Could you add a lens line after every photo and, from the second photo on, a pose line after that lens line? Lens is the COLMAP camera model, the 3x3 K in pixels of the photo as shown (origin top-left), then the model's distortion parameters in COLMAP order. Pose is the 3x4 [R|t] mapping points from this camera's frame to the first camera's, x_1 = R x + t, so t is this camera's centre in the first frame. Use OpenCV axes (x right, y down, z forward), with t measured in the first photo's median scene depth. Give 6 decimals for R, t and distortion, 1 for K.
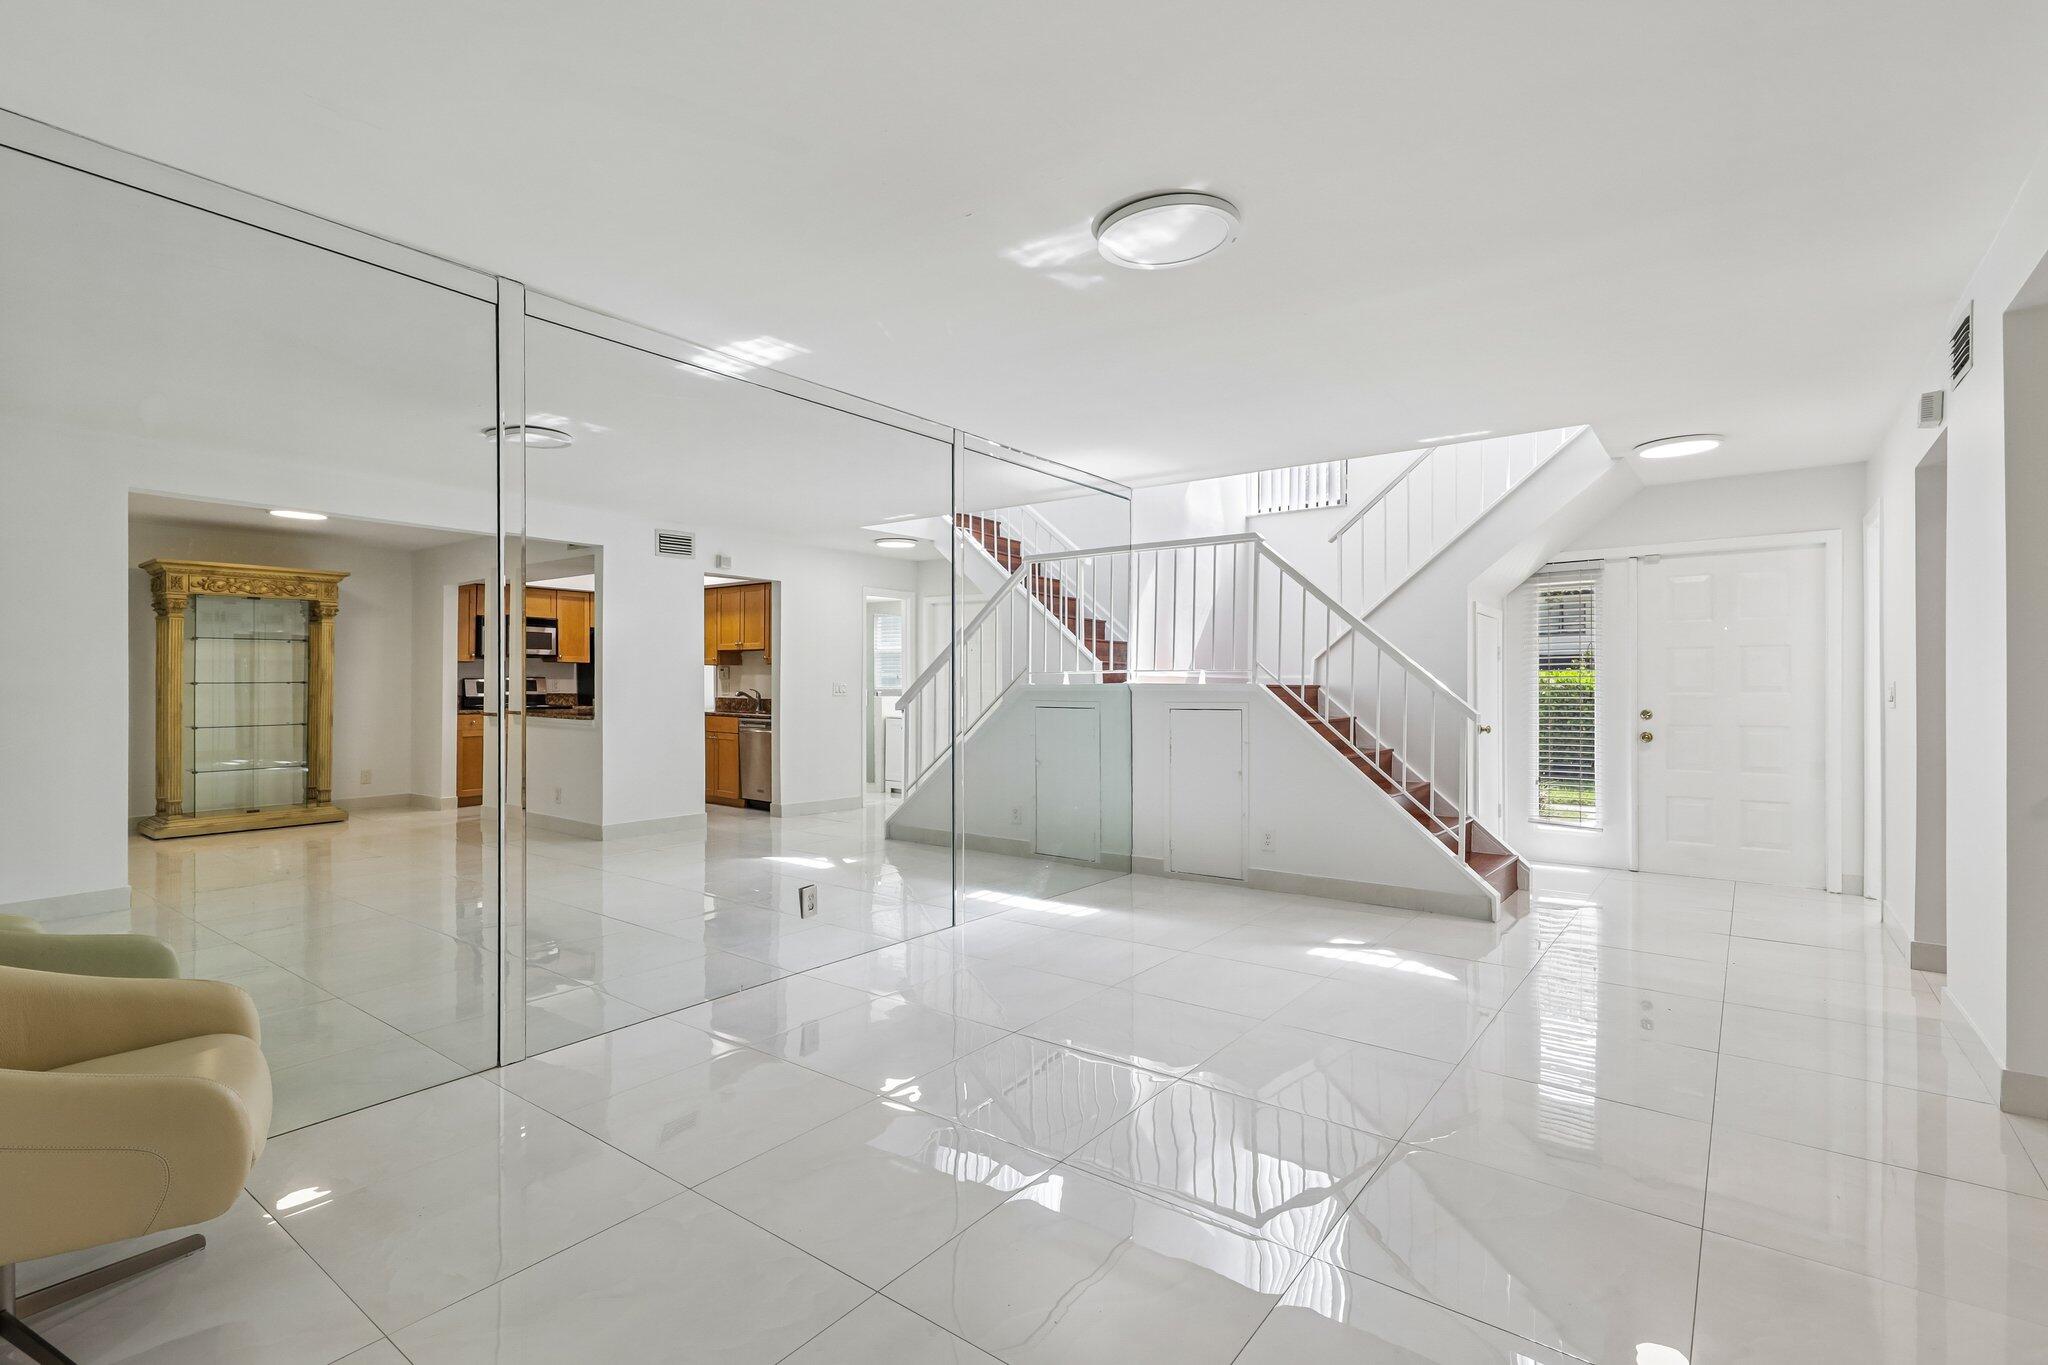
lens RADIAL K [[934.6, 0, 1009.1], [0, 934.6, 684.7], [0, 0, 1]] dist [0.016301, -0.004736]
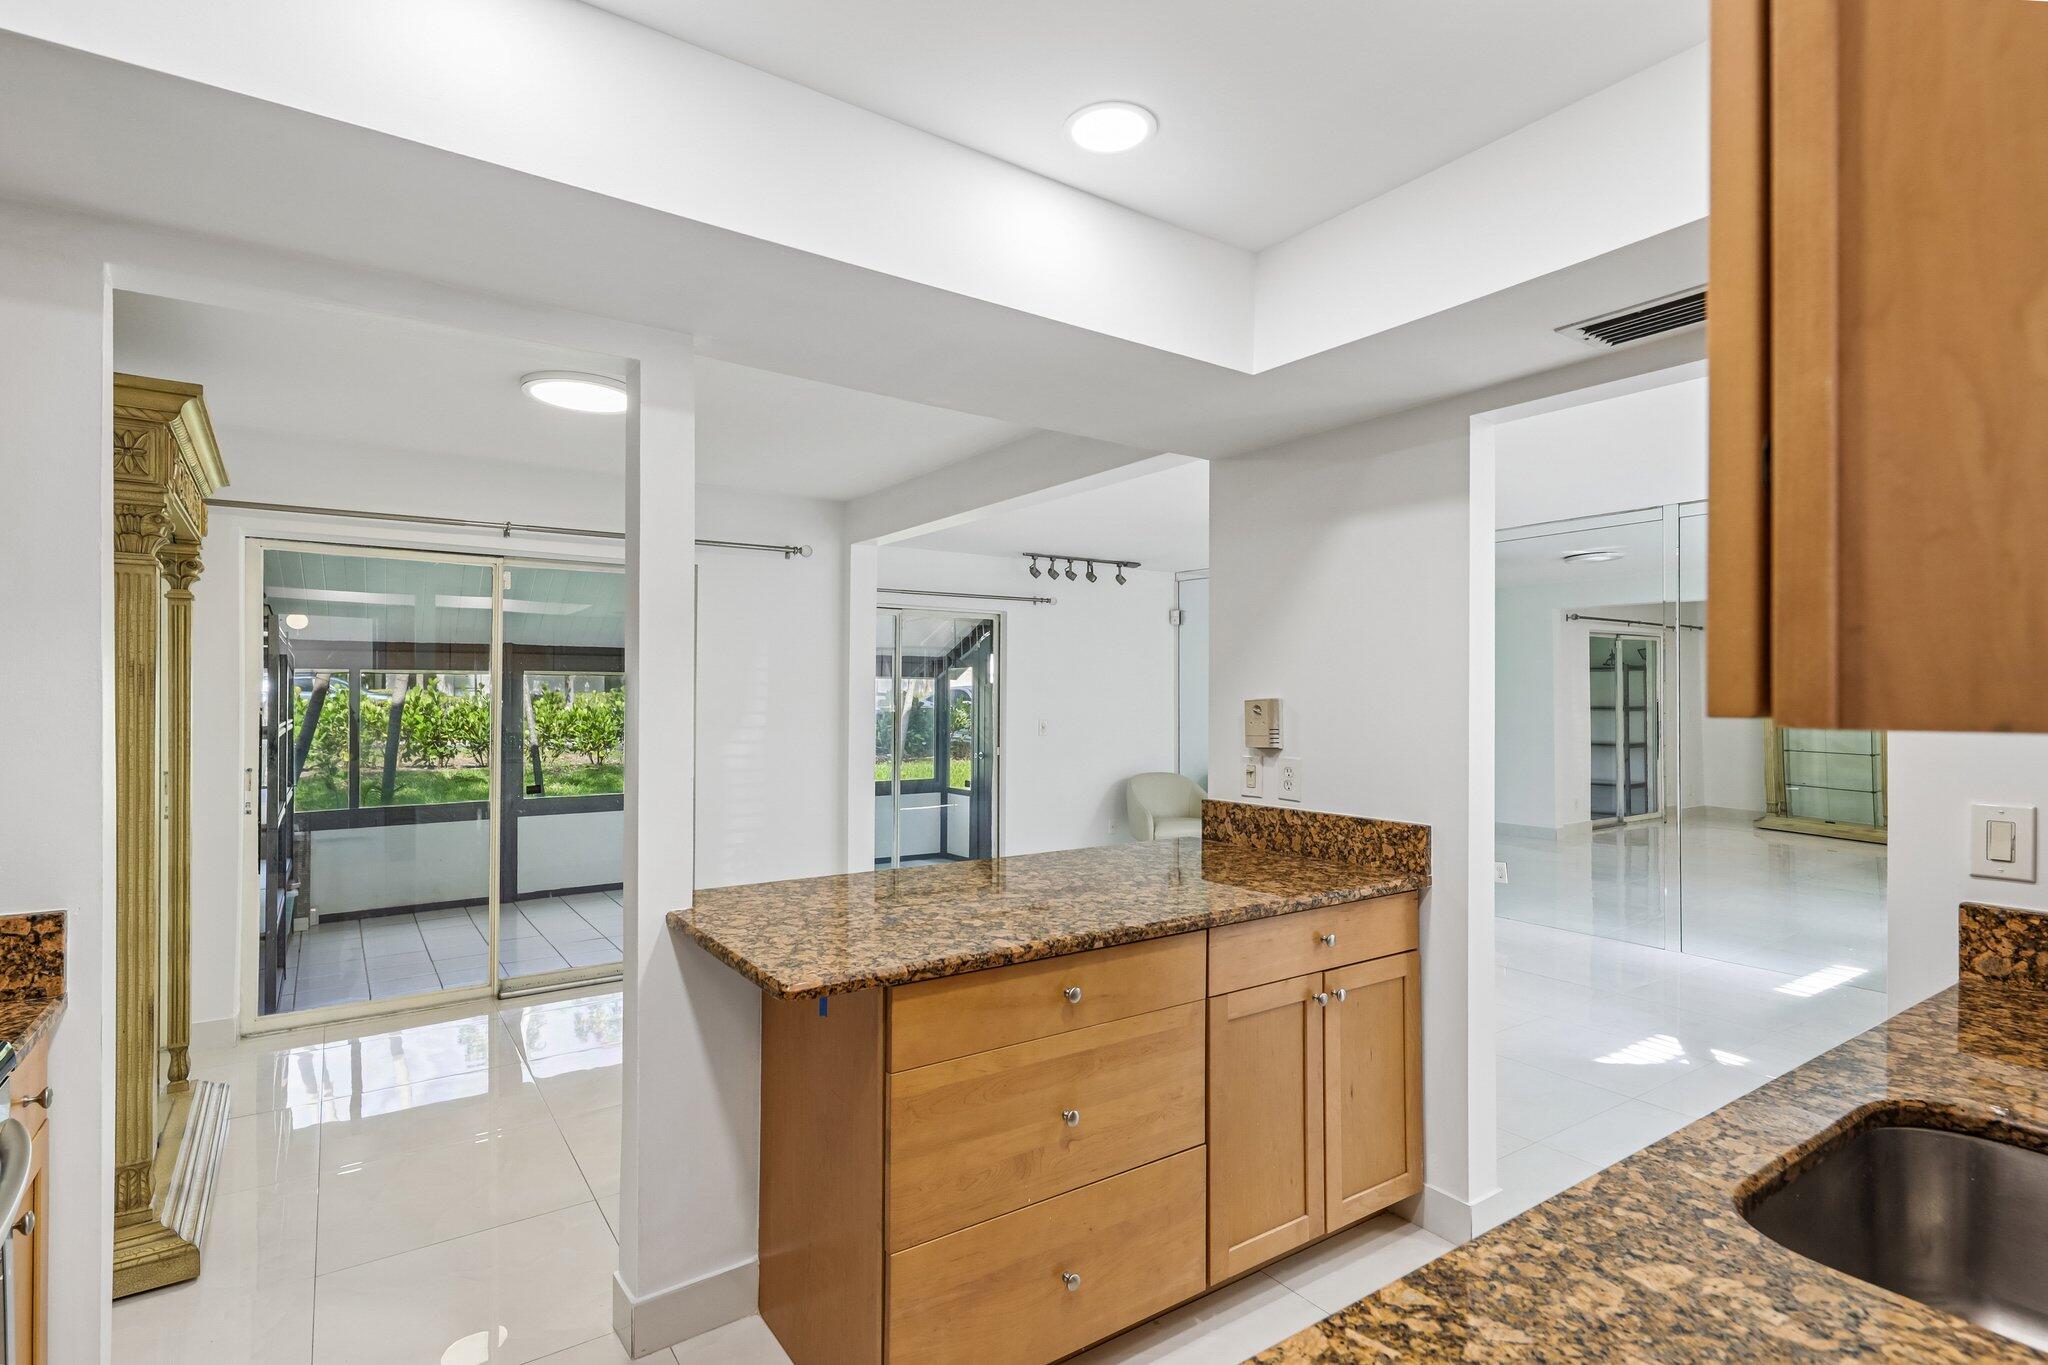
lens RADIAL K [[982.2, 0, 1007.5], [0, 982.2, 711.5], [0, 0, 1]] dist [0.018660, -0.001059]
pose [[-0.315697, 0.015902, -0.948727, 0.832283], [-0.003274, 0.999835, 0.017848, -0.028712], [0.948854, 0.008740, -0.315593, 0.397649]]
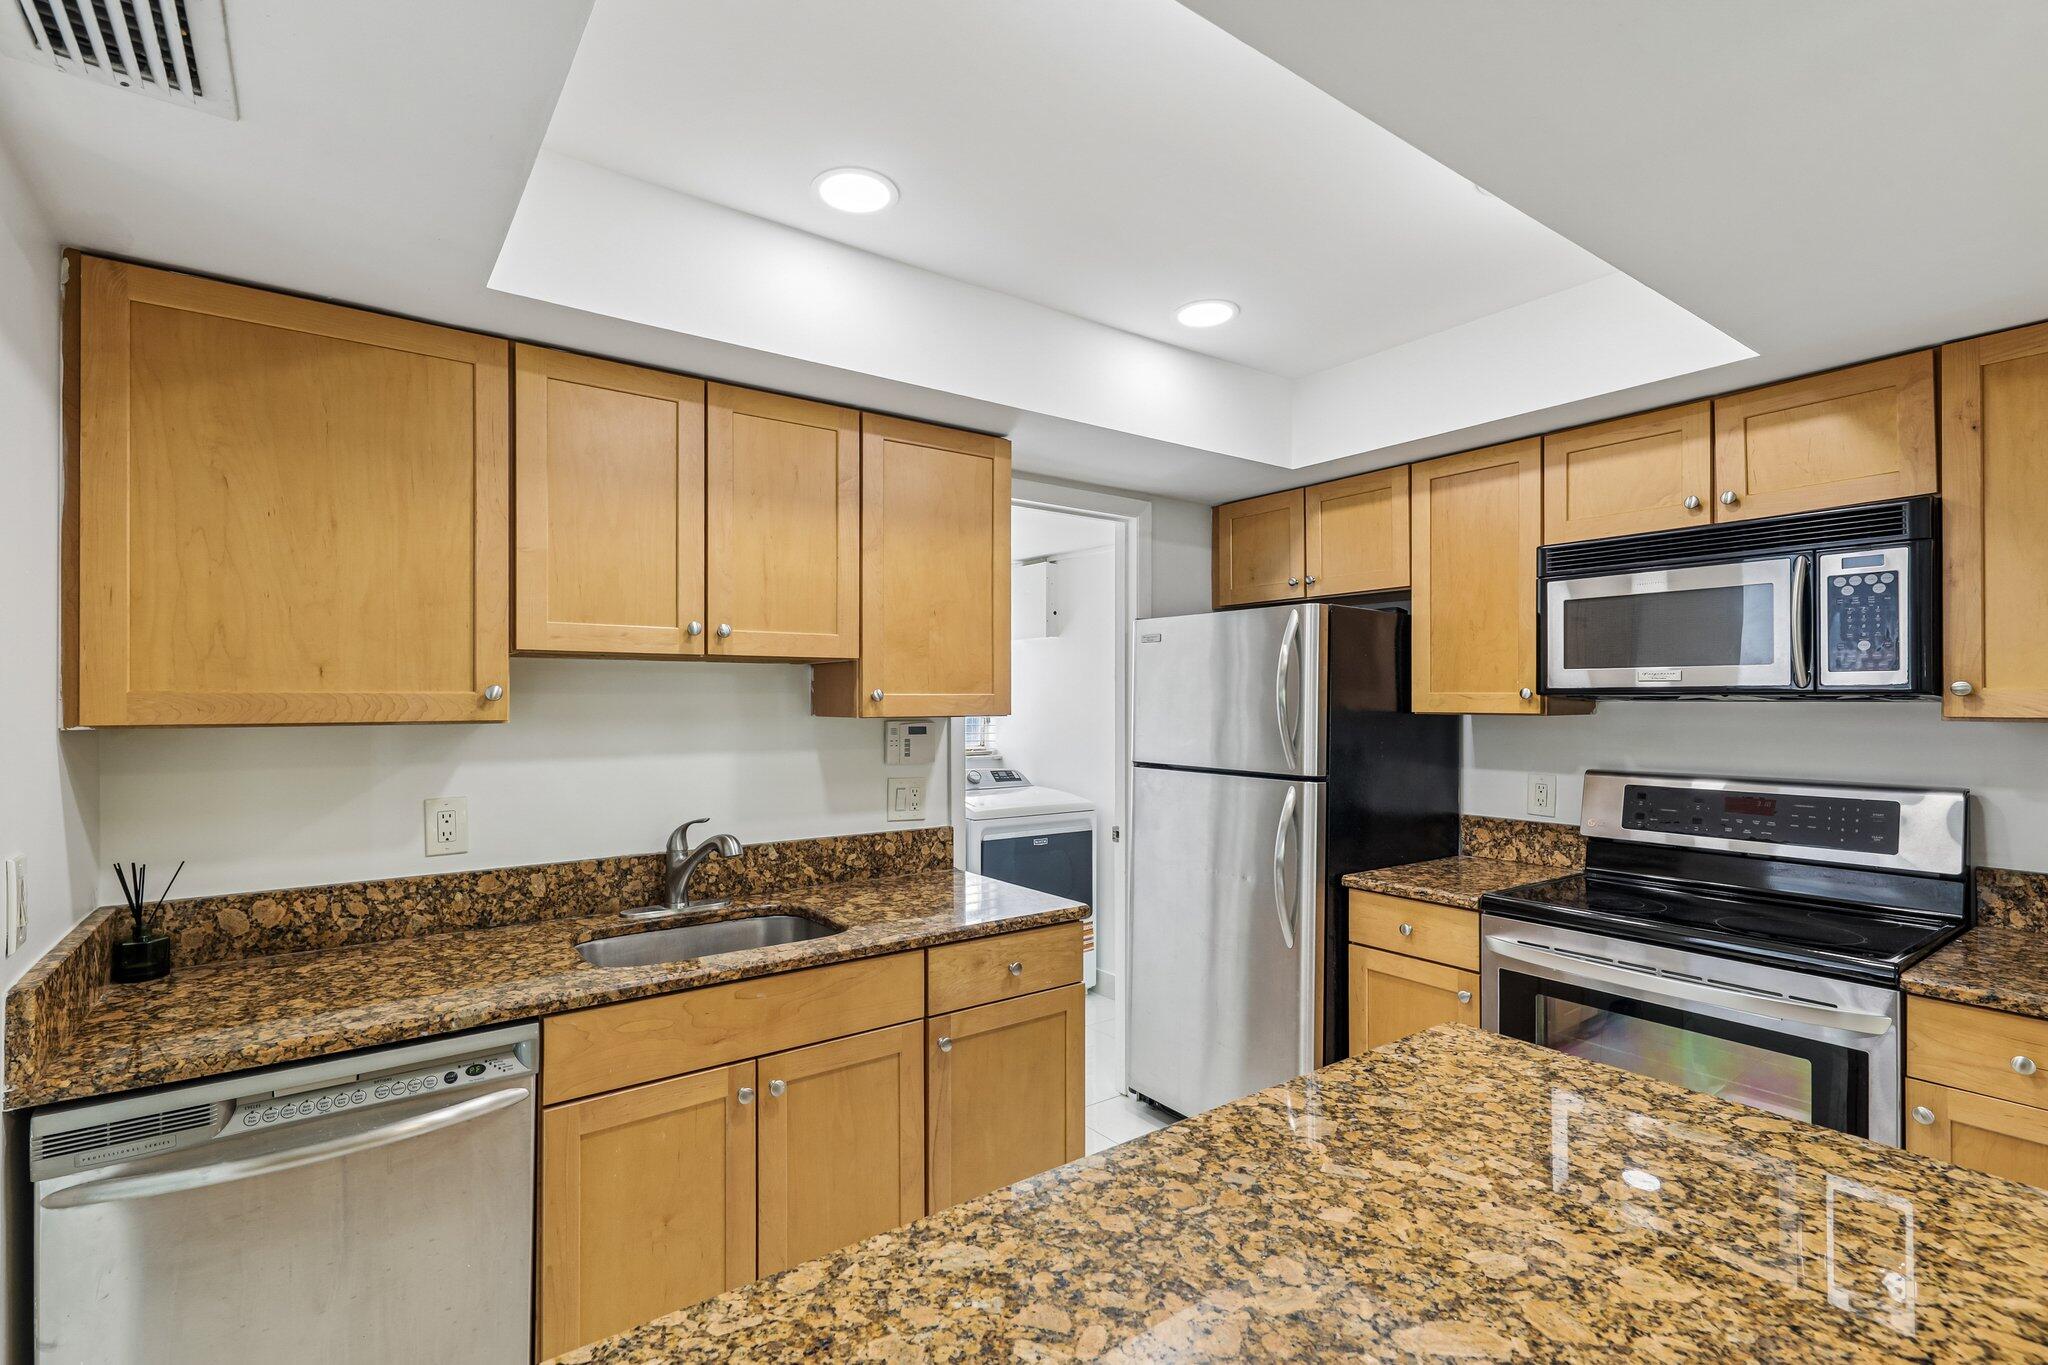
lens RADIAL K [[934.6, 0, 1007.2], [0, 934.6, 699.1], [0, 0, 1]] dist [0.016301, -0.004736]
pose [[0.298450, 0.001396, 0.954424, 0.426205], [-0.000245, 0.999999, -0.001386, -0.032727], [-0.954425, 0.000180, 0.298450, 0.314882]]
